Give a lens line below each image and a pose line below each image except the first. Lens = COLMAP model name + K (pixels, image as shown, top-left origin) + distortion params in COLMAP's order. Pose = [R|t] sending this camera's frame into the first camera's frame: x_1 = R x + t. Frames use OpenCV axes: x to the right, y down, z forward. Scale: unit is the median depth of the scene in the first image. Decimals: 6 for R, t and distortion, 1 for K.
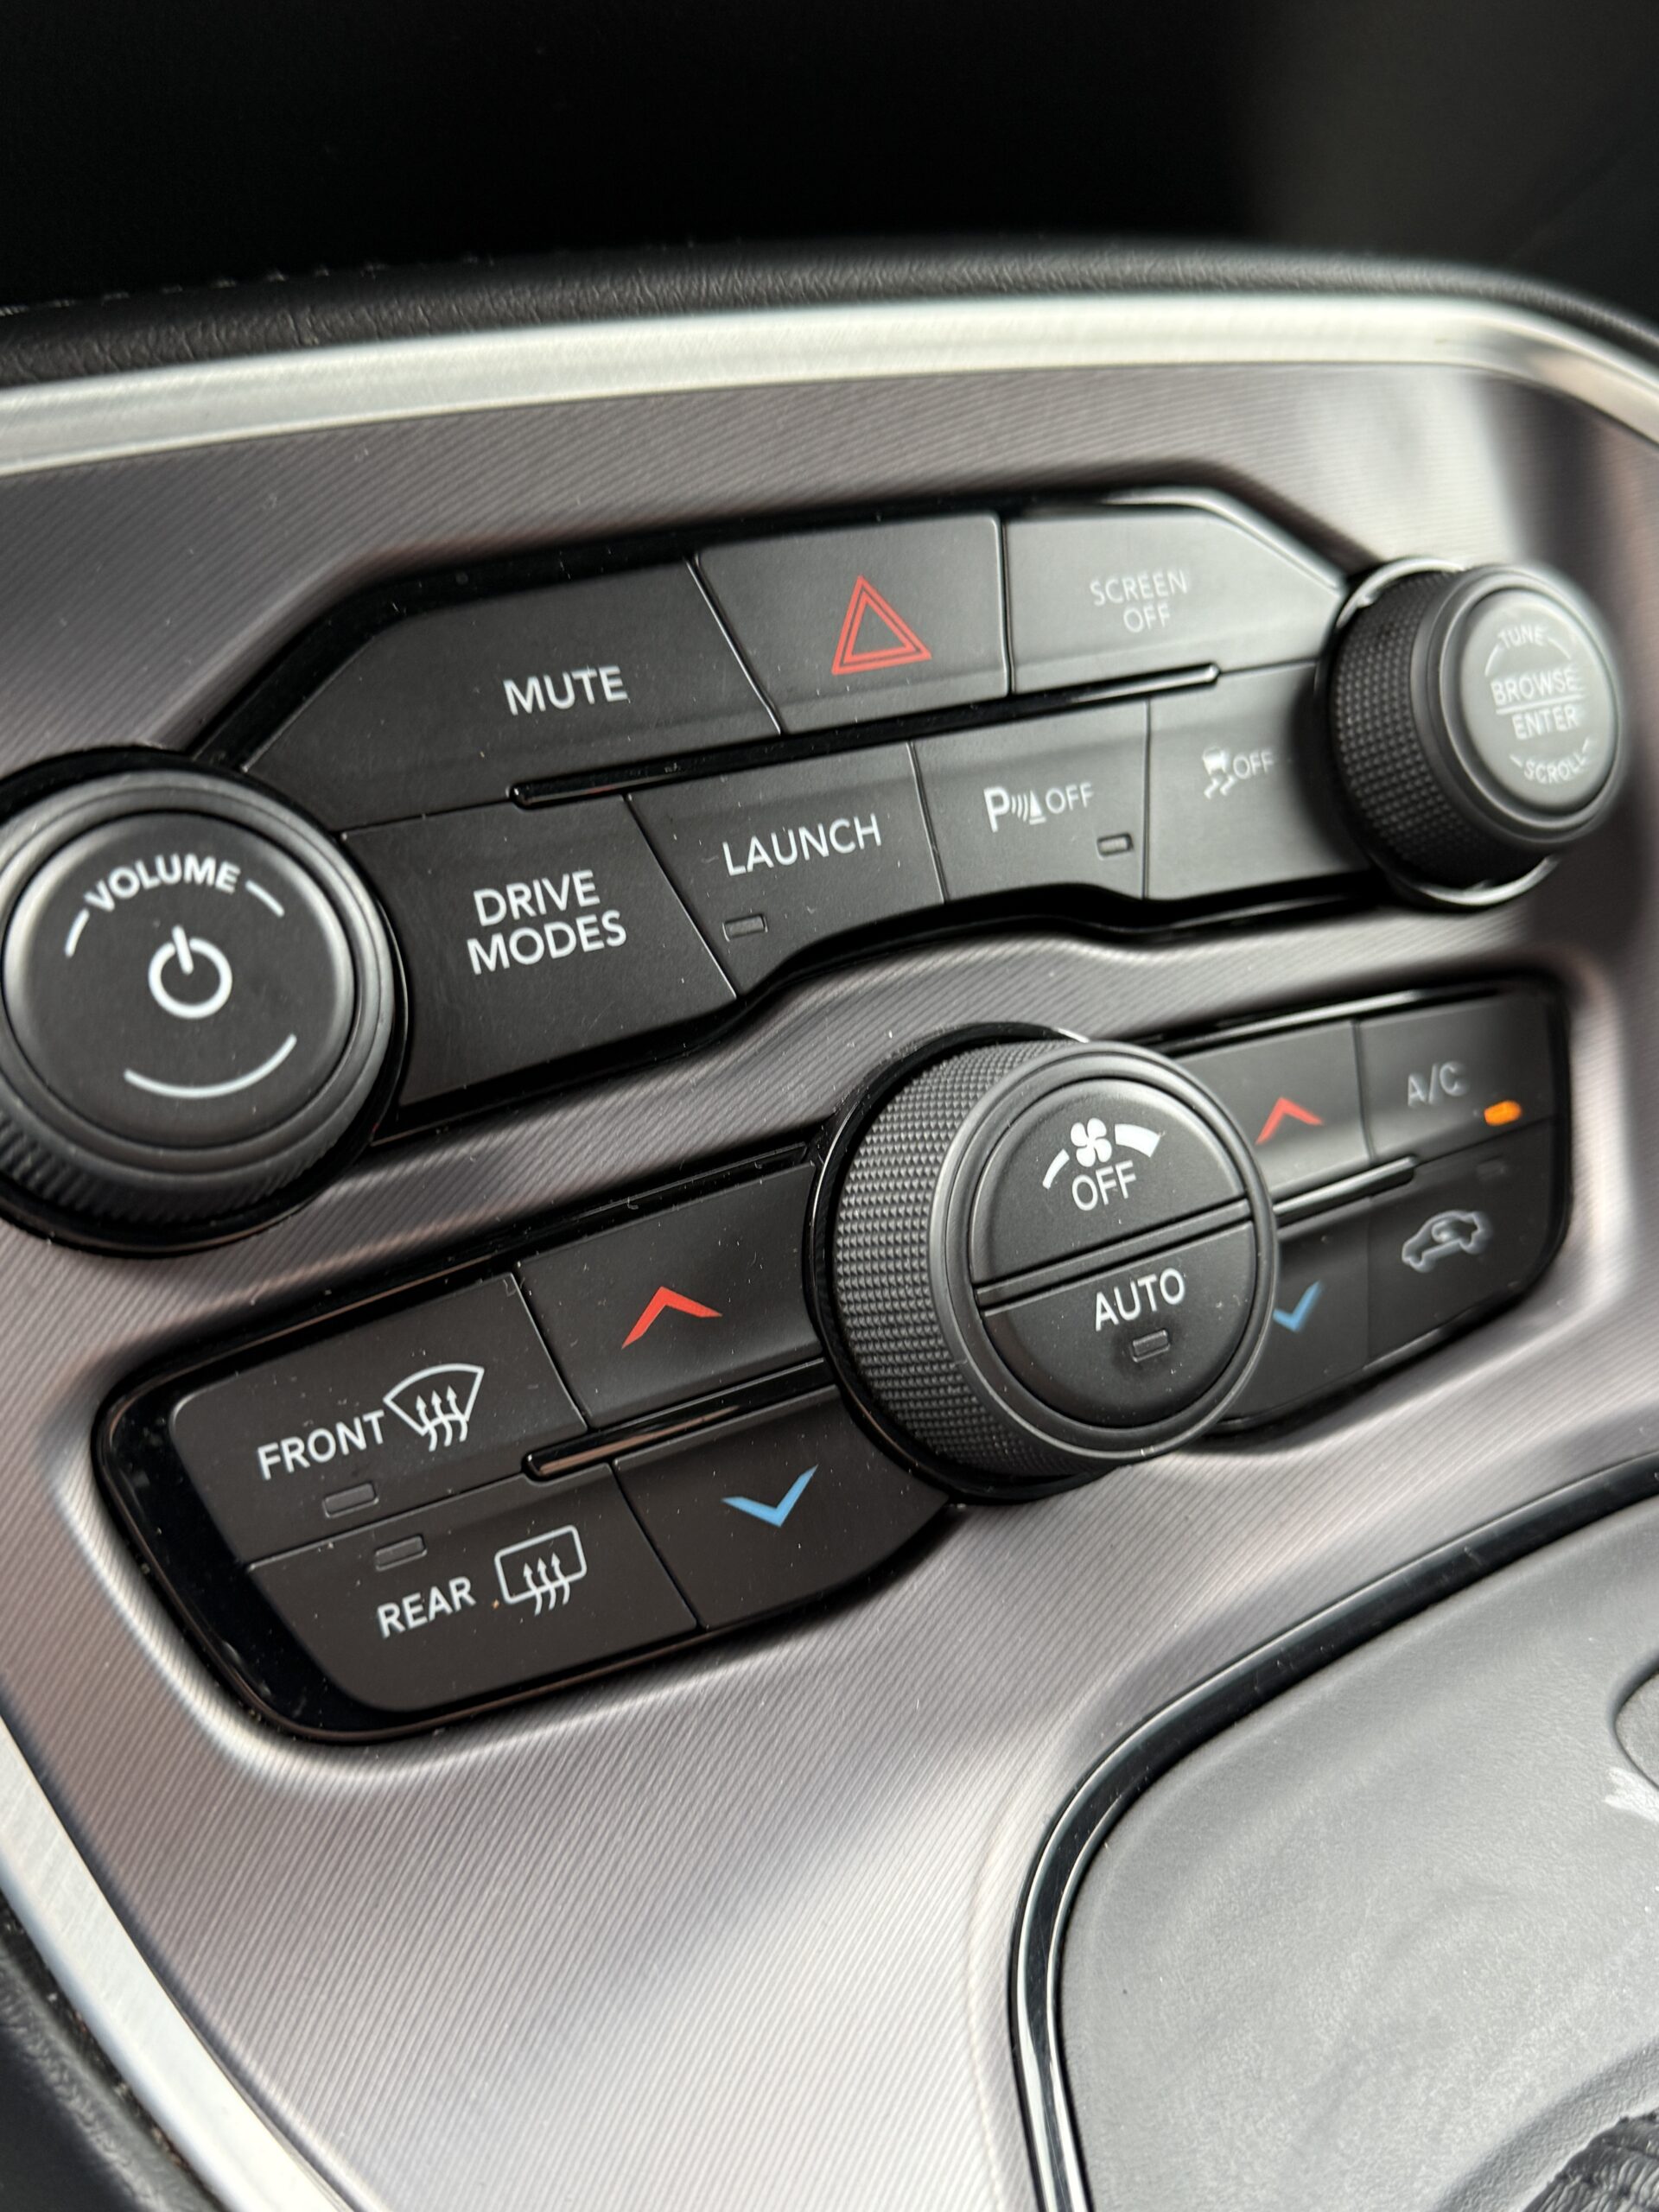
lens RADIAL K [[2034.3, 0, 829.5], [0, 2034.3, 1106.0], [0, 0, 1]] dist [0.184862, -0.309373]
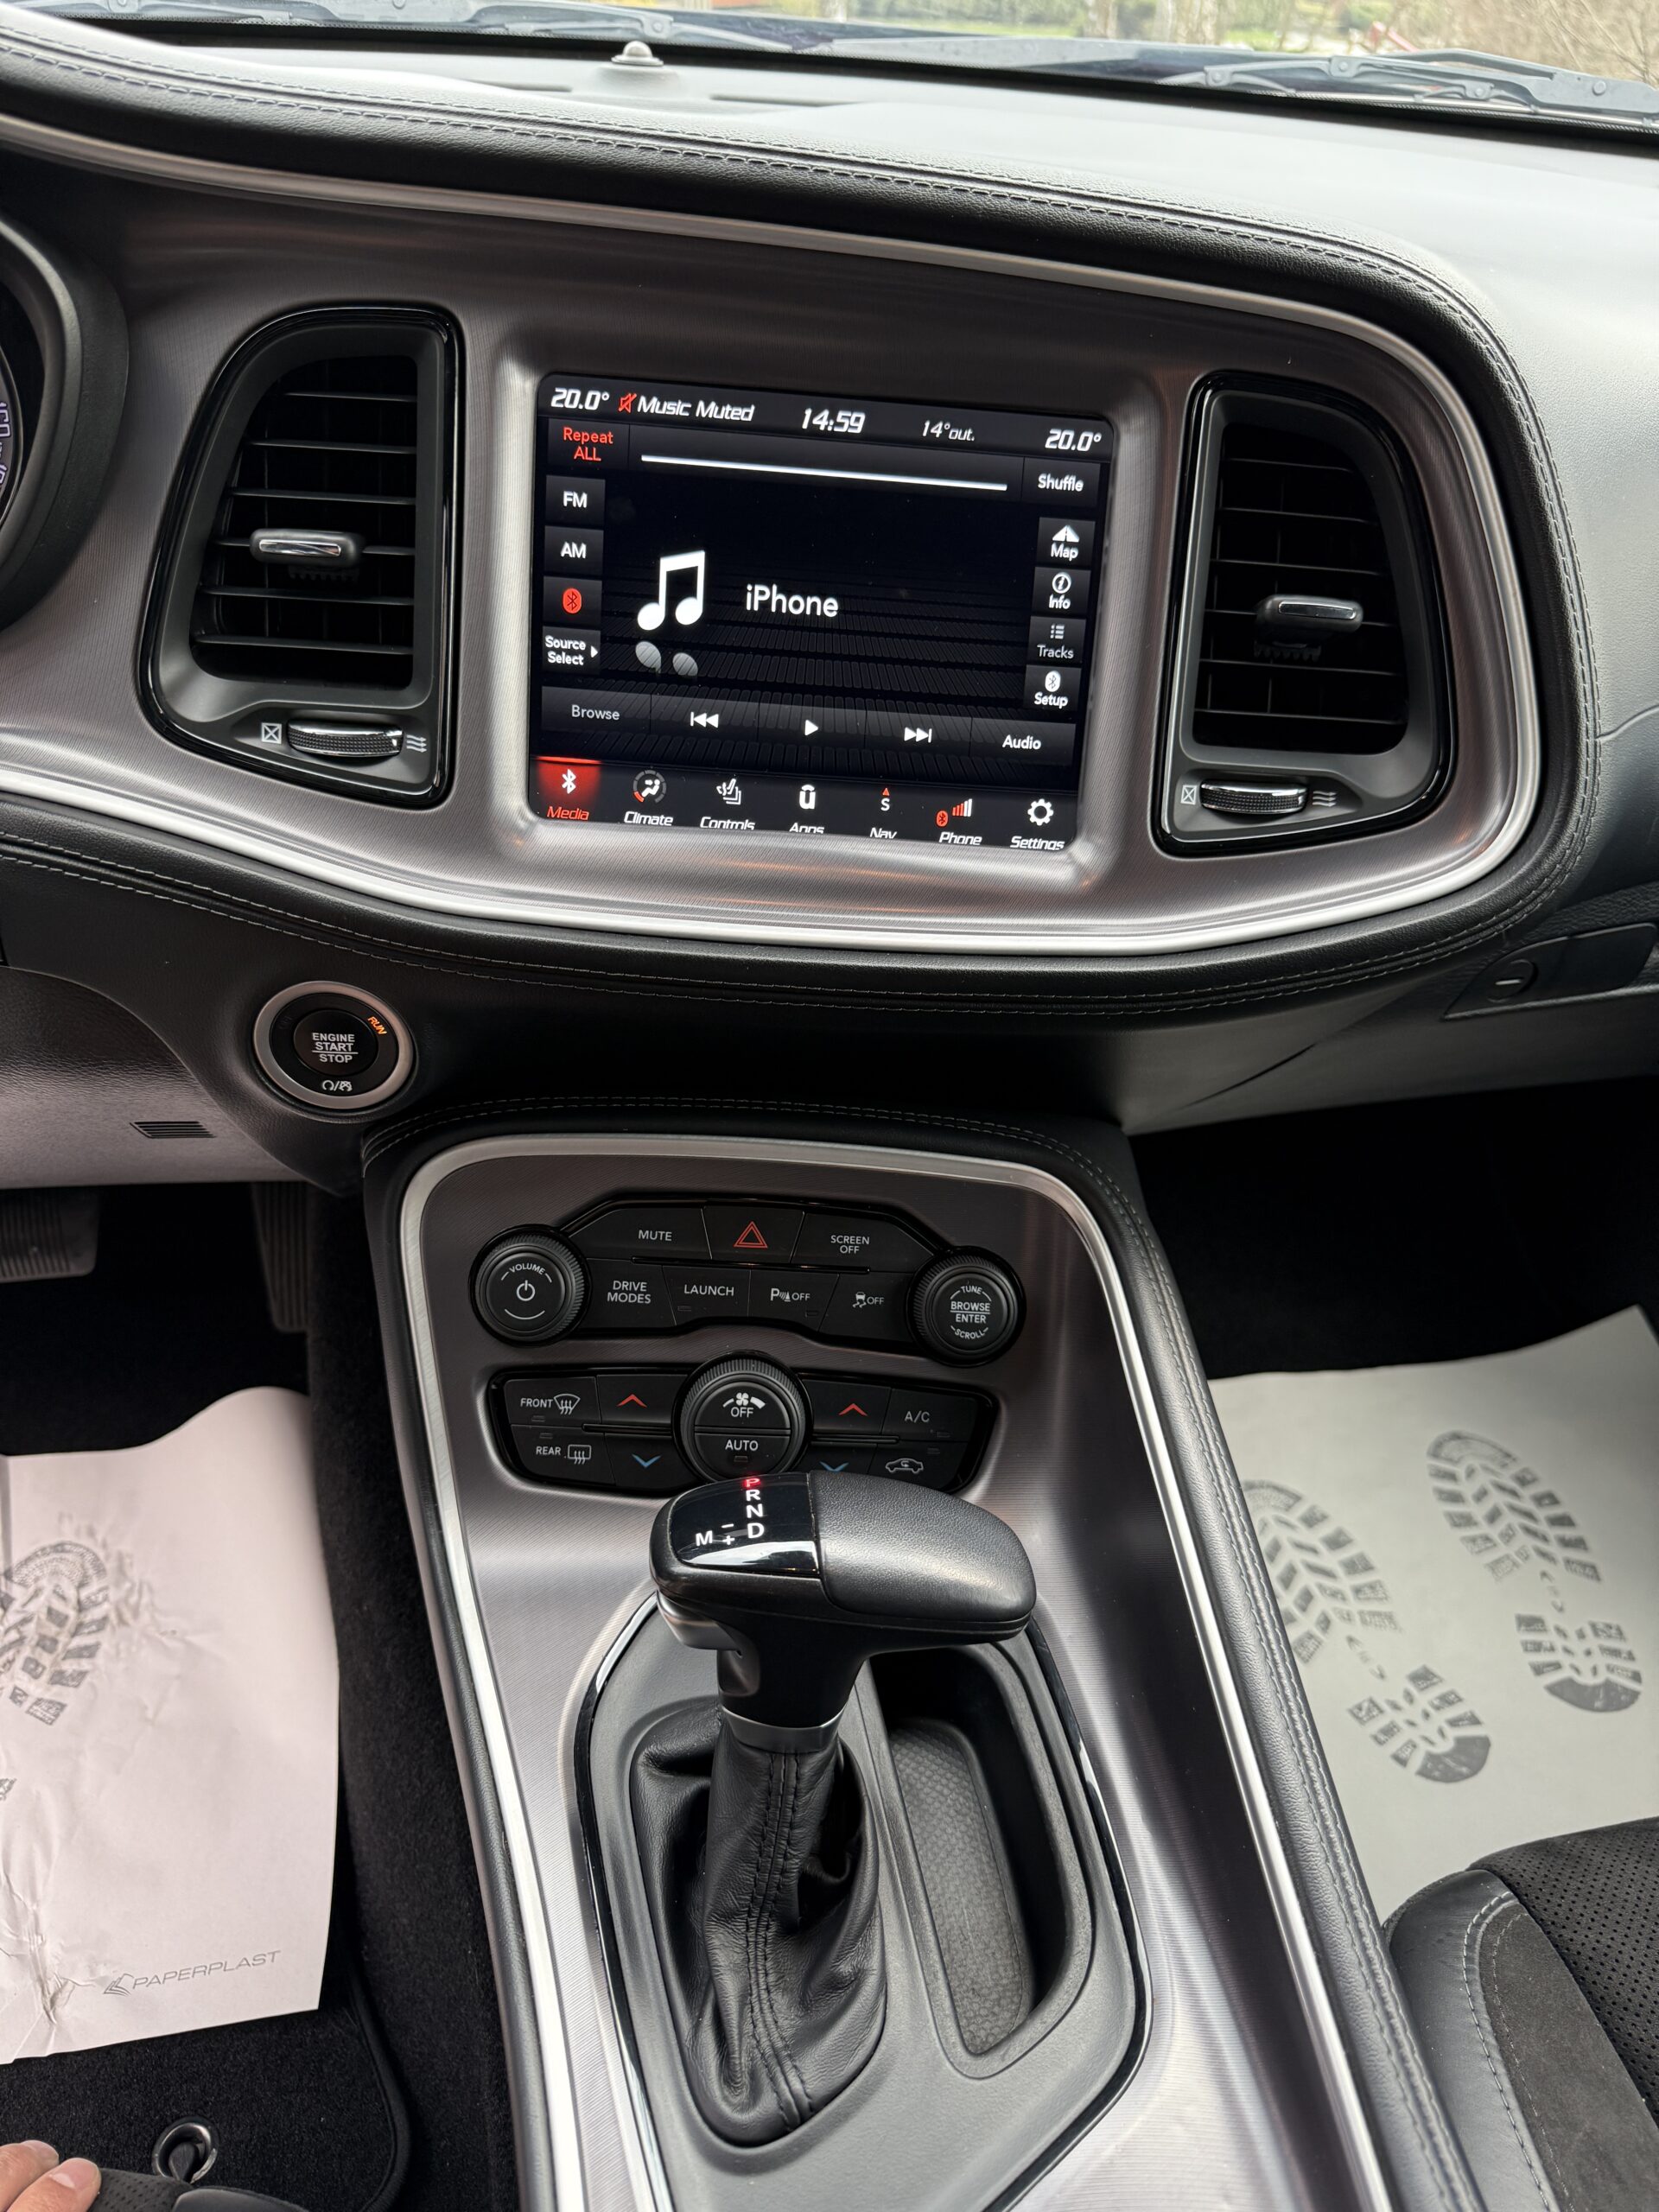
lens RADIAL K [[1547.0, 0, 826.0], [0, 1547.0, 1107.2], [0, 0, 1]] dist [0.138823, -0.271810]
pose [[0.869785, 0.288110, -0.400582, 1.211219], [-0.292176, 0.954927, 0.052410, -0.663297], [0.397627, 0.071455, 0.914761, -1.493280]]
